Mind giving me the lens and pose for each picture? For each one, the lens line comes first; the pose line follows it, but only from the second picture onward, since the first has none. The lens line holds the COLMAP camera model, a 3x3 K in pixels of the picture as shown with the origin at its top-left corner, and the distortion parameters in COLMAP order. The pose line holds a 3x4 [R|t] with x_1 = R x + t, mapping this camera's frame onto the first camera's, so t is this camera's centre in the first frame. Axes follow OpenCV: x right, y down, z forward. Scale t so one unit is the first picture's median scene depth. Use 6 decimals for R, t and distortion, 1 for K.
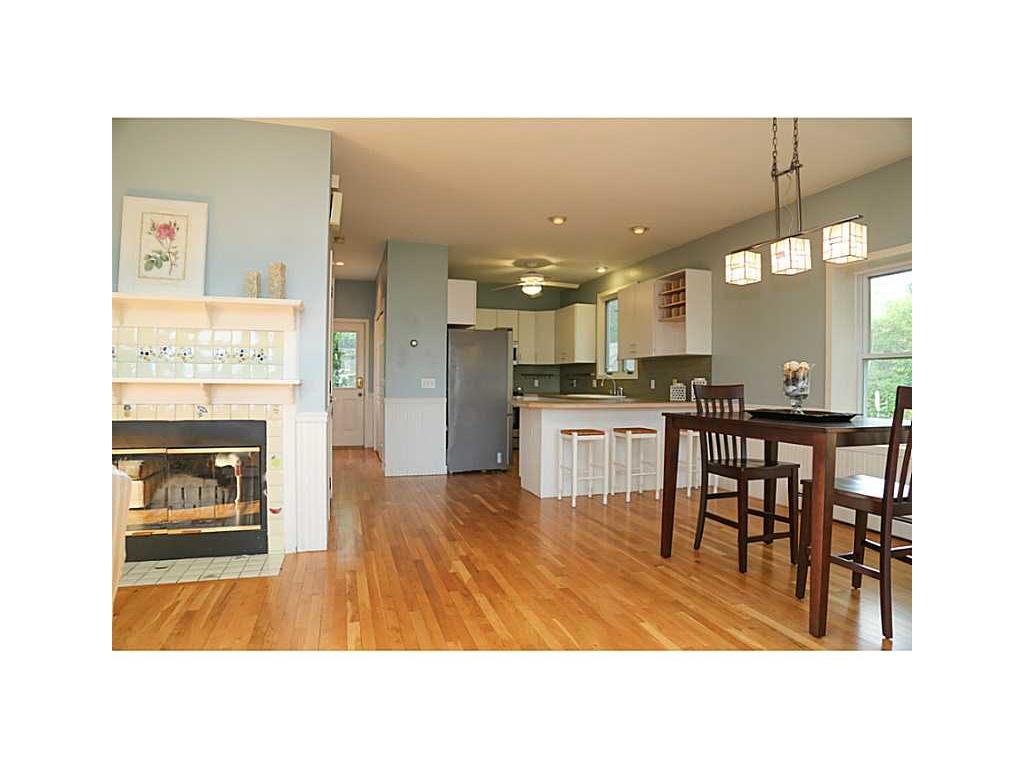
lens RADIAL K [[555.2, 0, 514.9], [0, 555.2, 381.2], [0, 0, 1]] dist [-0.067388, 0.002095]
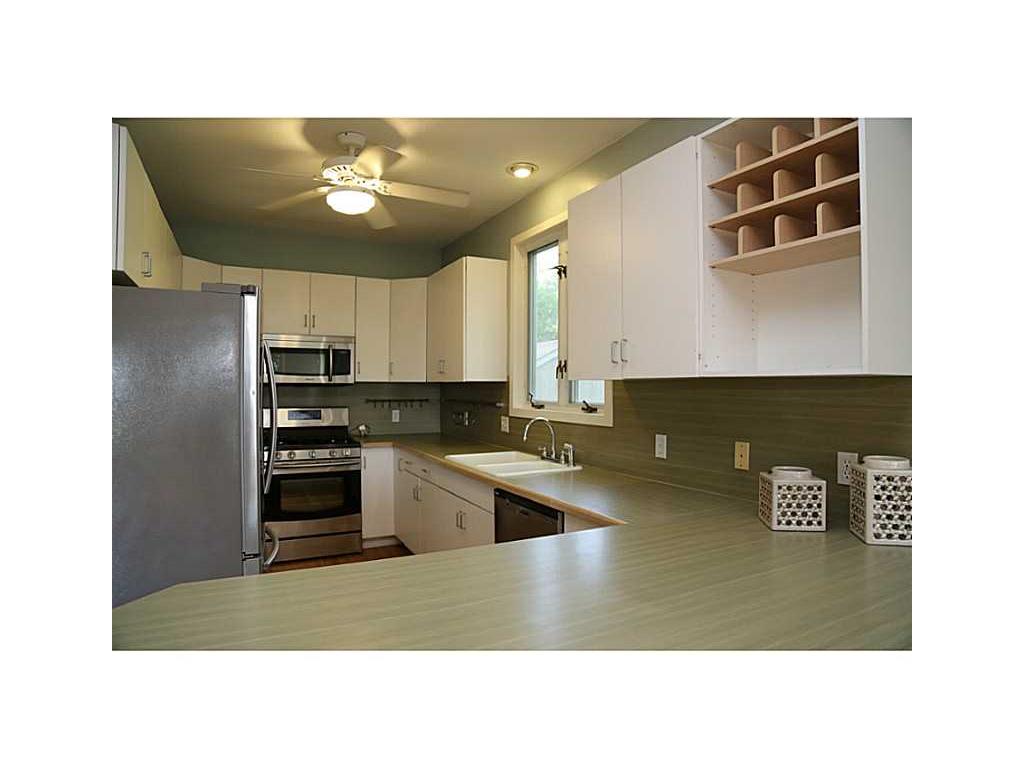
lens RADIAL K [[555.2, 0, 509.9], [0, 555.2, 384.6], [0, 0, 1]] dist [-0.067388, 0.002095]
pose [[0.986603, -0.002954, 0.163114, 0.070214], [0.002636, 0.999994, 0.002165, -0.031916], [-0.163119, -0.001706, 0.986605, 0.532152]]
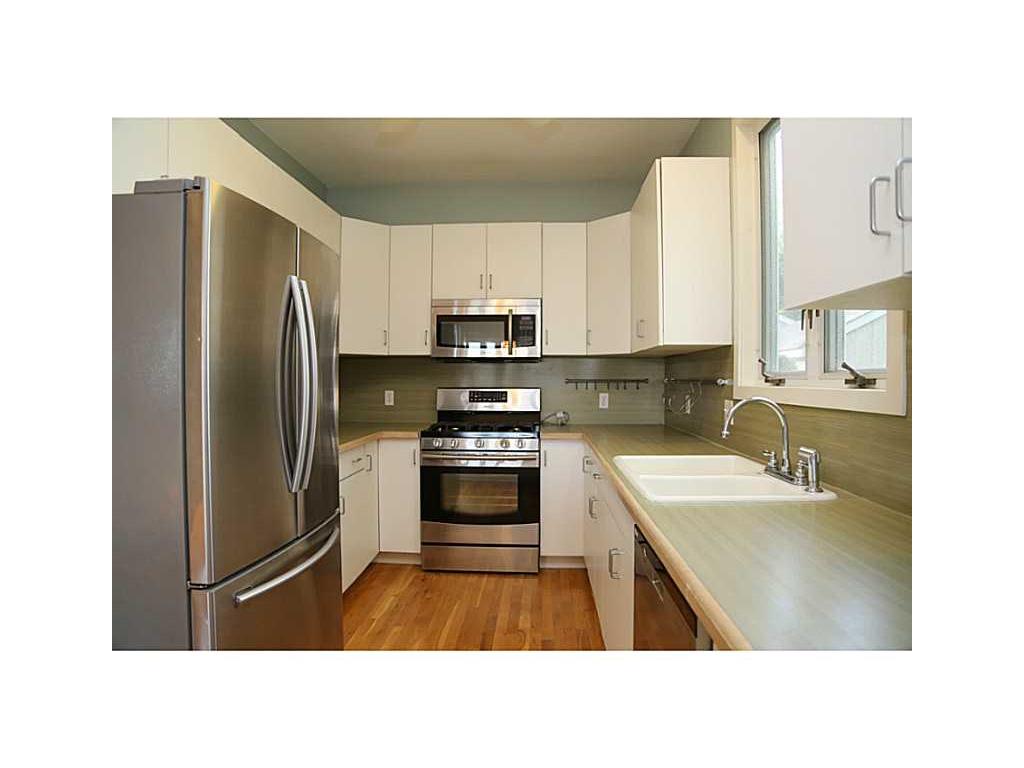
lens RADIAL K [[555.2, 0, 512.2], [0, 555.2, 383.6], [0, 0, 1]] dist [-0.067388, 0.002095]
pose [[0.936588, -0.004612, -0.350403, 0.139983], [0.008242, 0.999927, 0.008868, -0.015598], [0.350336, -0.011193, 0.936557, 0.683202]]
